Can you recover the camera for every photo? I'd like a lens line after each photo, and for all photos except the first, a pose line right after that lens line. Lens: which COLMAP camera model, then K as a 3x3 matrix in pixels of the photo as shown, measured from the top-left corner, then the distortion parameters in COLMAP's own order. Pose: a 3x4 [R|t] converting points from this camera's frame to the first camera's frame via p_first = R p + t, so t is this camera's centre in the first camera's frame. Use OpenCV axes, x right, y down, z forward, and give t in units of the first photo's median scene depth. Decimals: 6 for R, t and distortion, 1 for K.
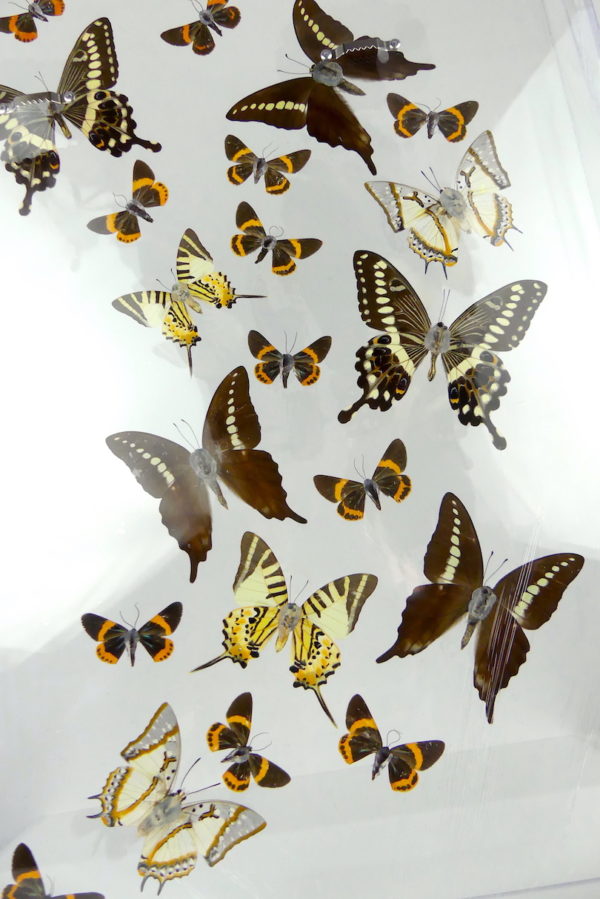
lens RADIAL K [[686.6, 0, 316.0], [0, 686.6, 471.9], [0, 0, 1]] dist [-0.024381, 0.012847]
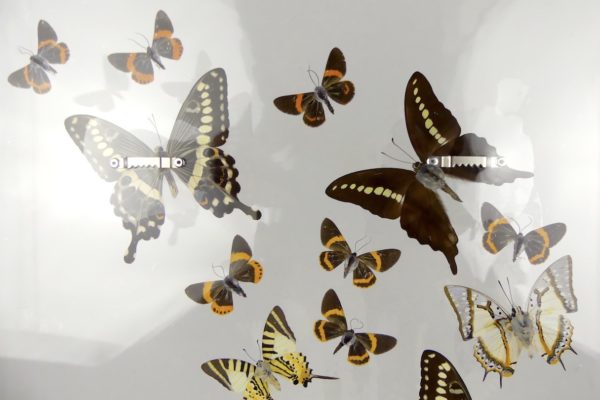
lens RADIAL K [[458.2, 0, 323.6], [0, 458.2, 199.8], [0, 0, 1]] dist [-0.024381, 0.012847]
pose [[0.988849, 0.148620, 0.009502, -0.144514], [-0.147754, 0.971100, 0.187440, -0.661112], [0.018630, -0.186753, 0.982230, 0.314936]]
